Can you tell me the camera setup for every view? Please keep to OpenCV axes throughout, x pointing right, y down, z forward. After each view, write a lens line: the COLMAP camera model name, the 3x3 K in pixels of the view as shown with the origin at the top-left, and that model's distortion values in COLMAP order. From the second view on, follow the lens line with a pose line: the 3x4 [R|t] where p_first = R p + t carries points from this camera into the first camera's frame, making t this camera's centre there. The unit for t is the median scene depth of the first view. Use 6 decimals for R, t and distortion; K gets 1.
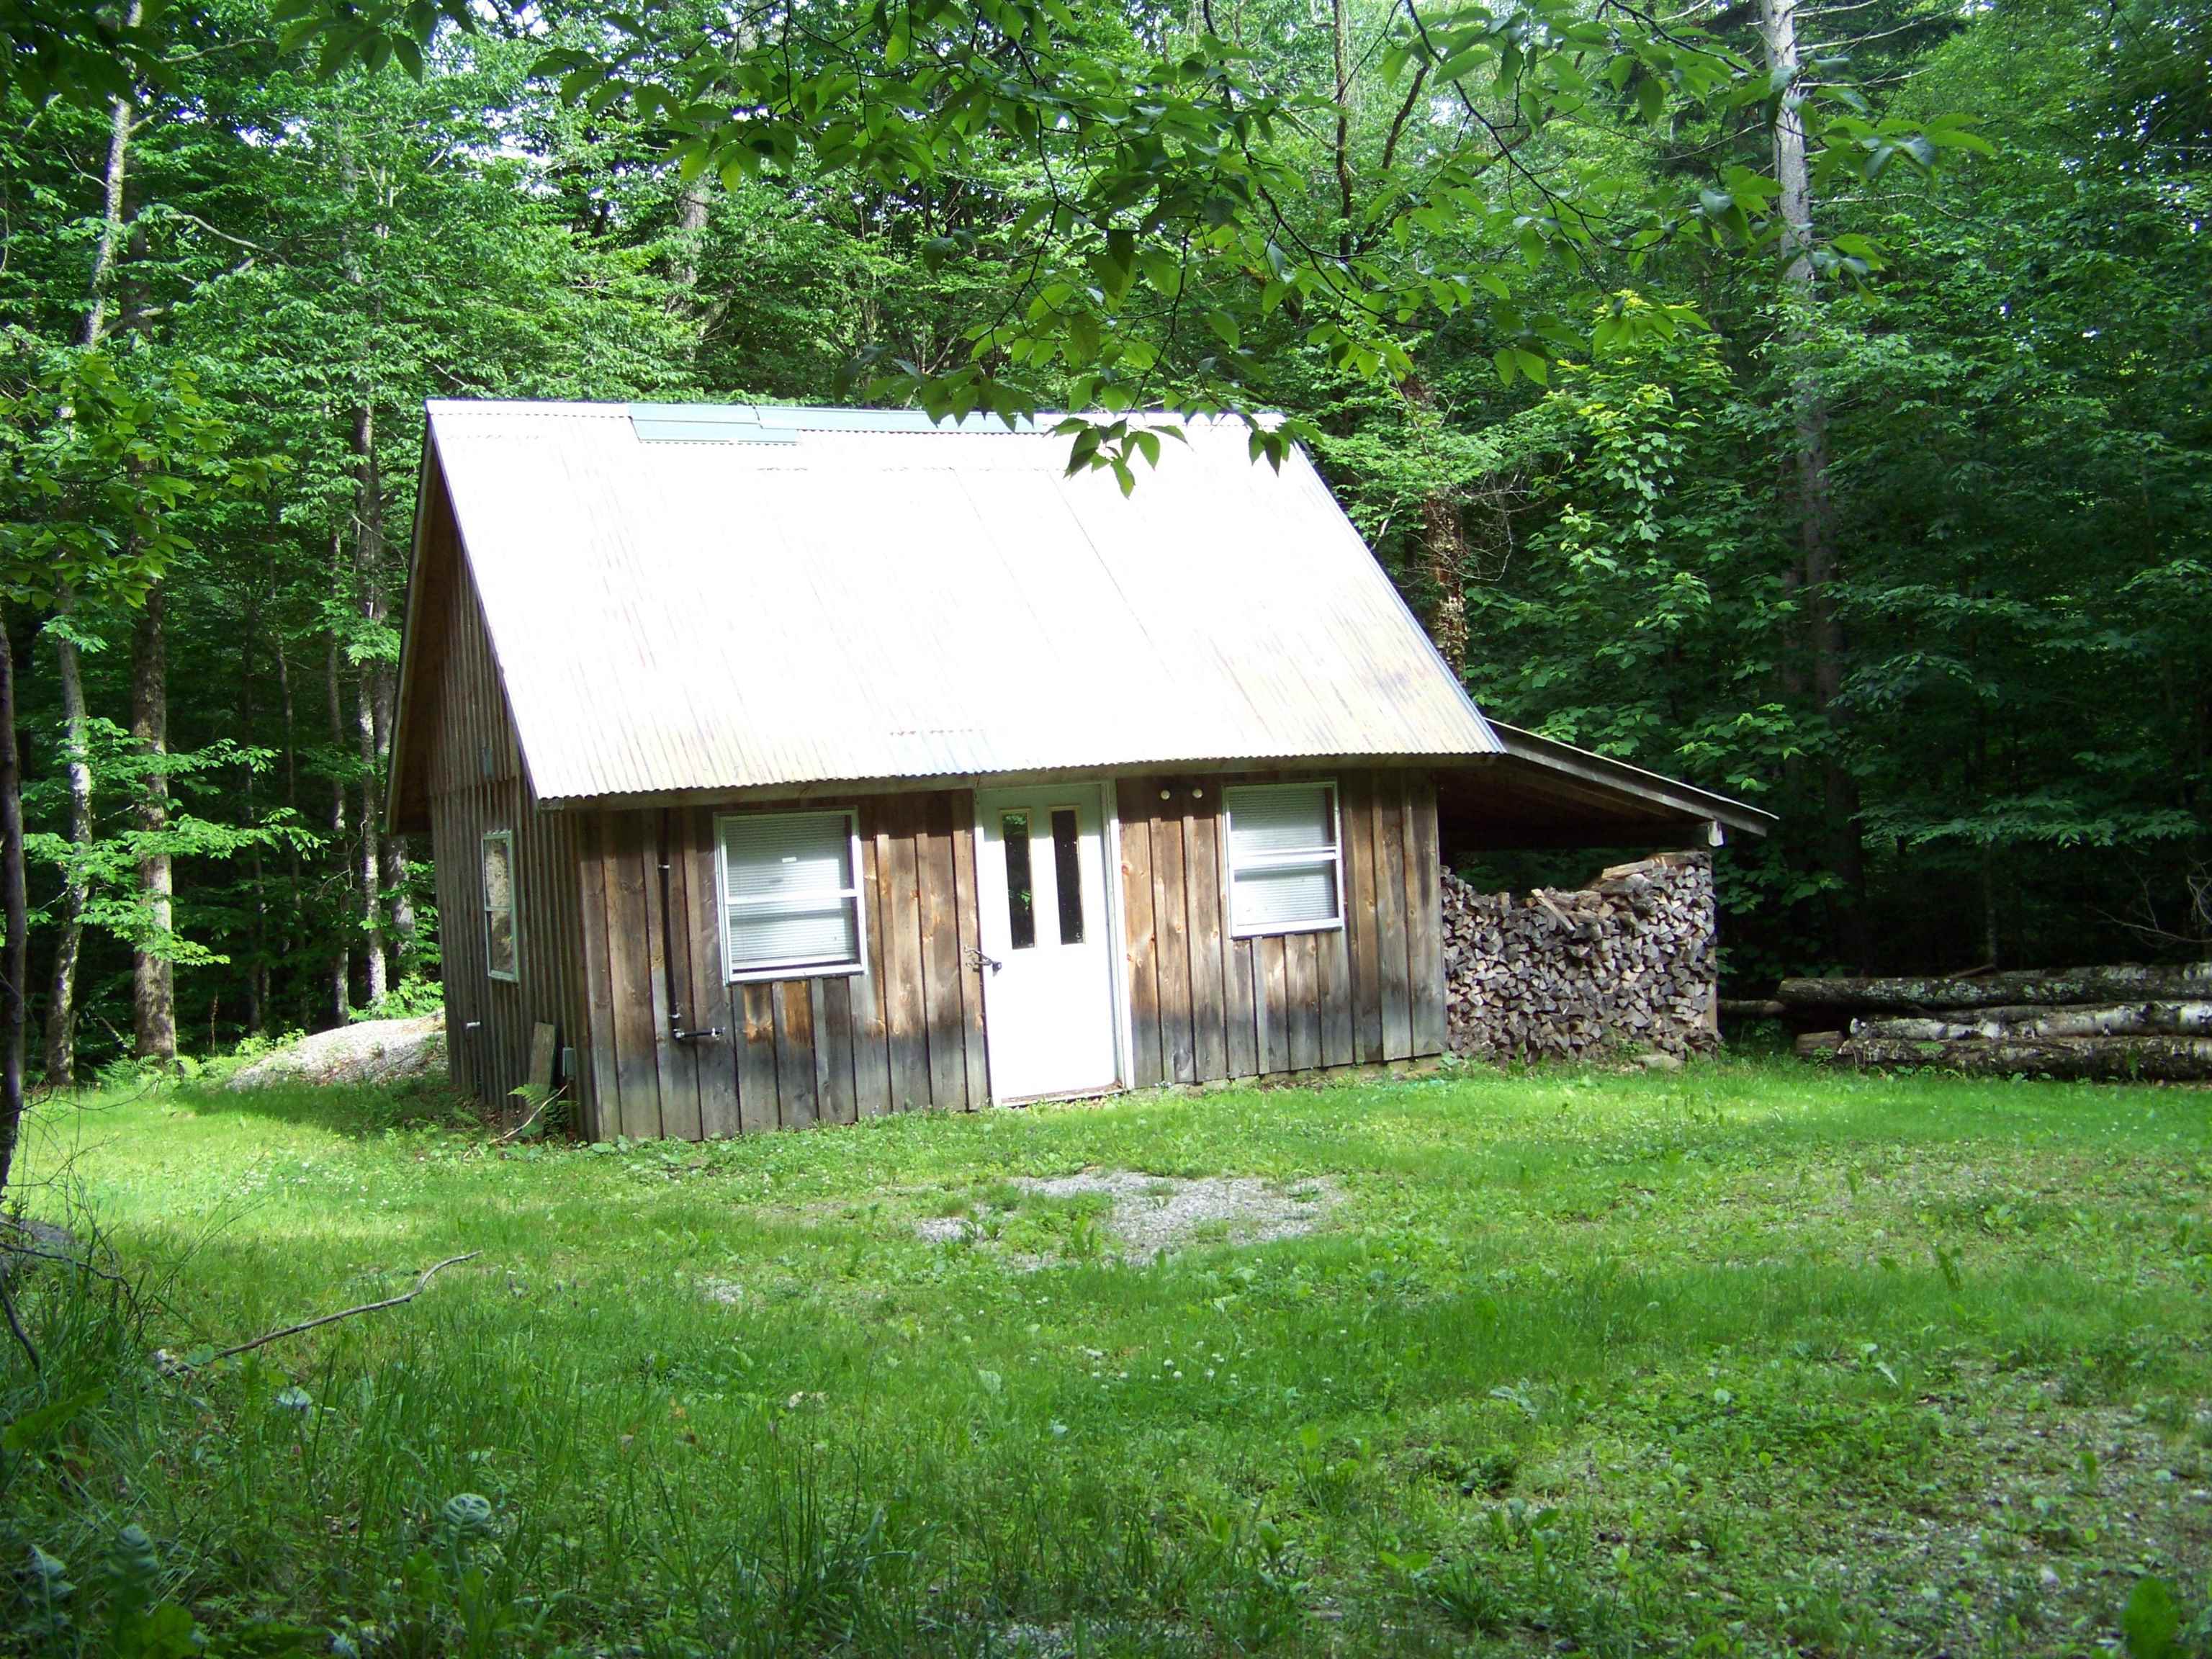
lens RADIAL K [[2318.6, 0, 1106.0], [0, 2318.6, 829.5], [0, 0, 1]] dist [-0.233417, 0.260558]
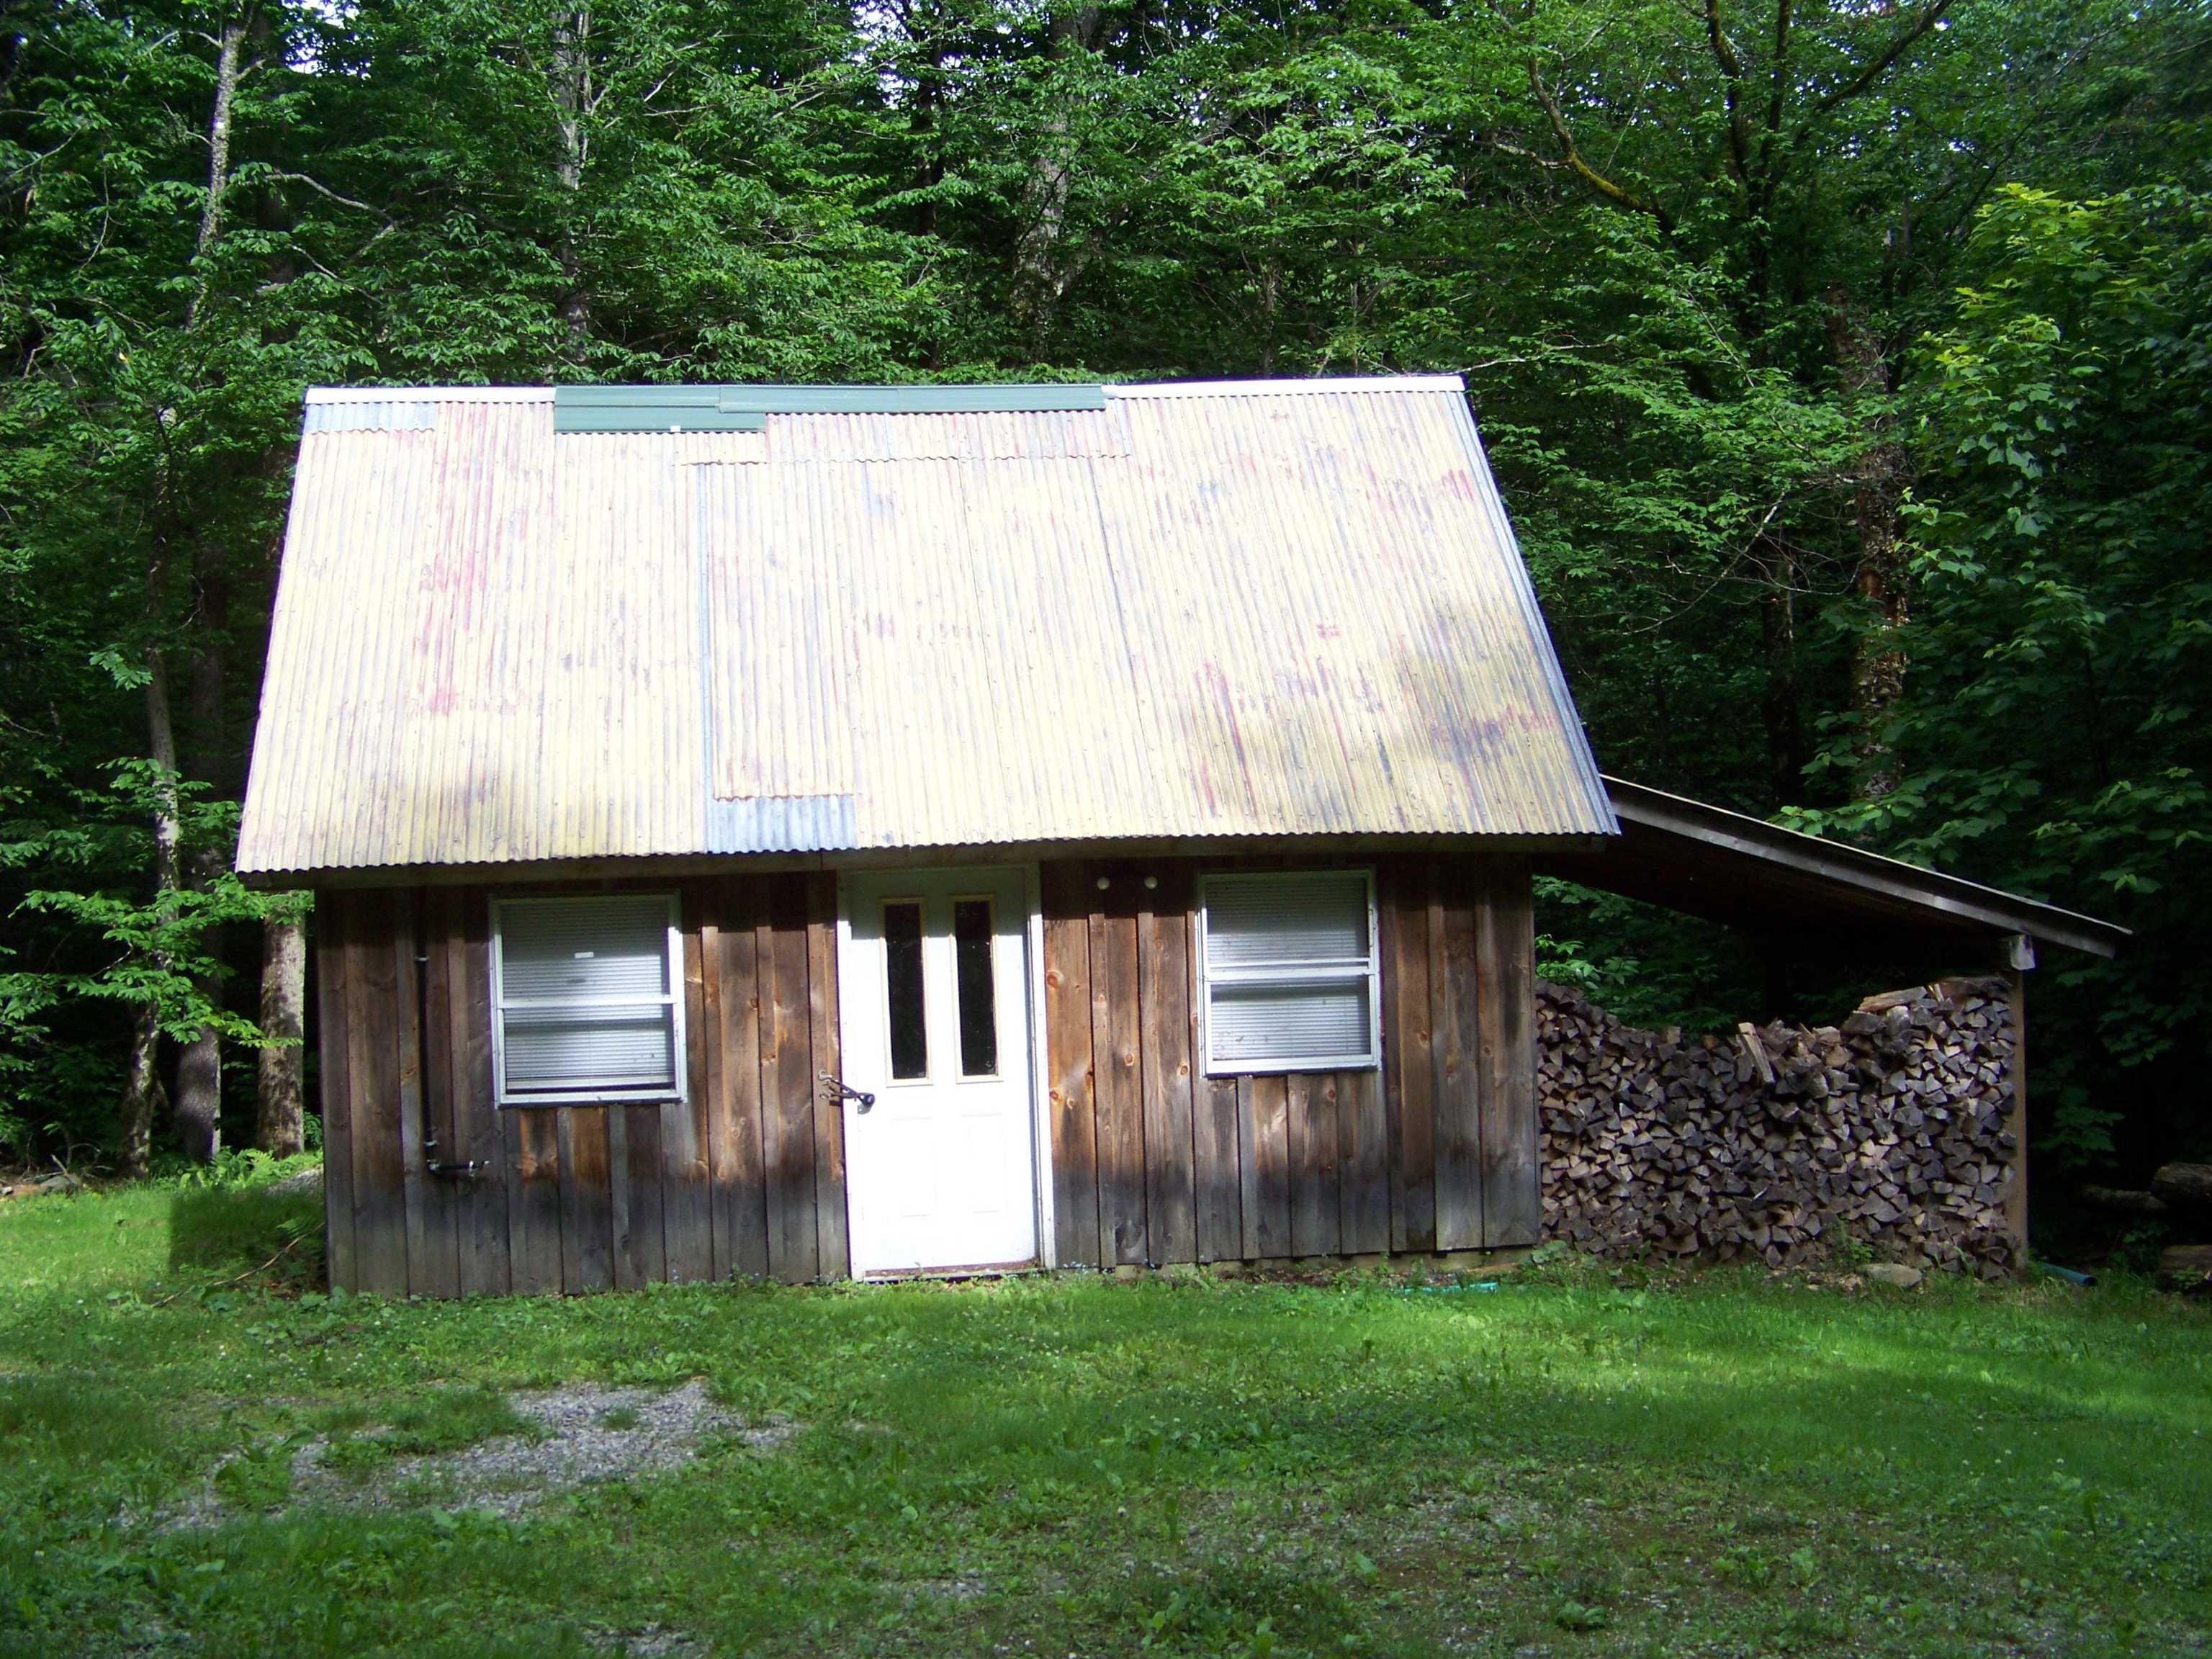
lens RADIAL K [[2787.6, 0, 1103.9], [0, 2787.6, 868.6], [0, 0, 1]] dist [-0.240733, 0.620441]
pose [[0.951096, 0.022331, -0.308089, 0.270746], [-0.024807, 0.999684, -0.004123, -0.014280], [0.307899, 0.011565, 0.951349, 0.119943]]
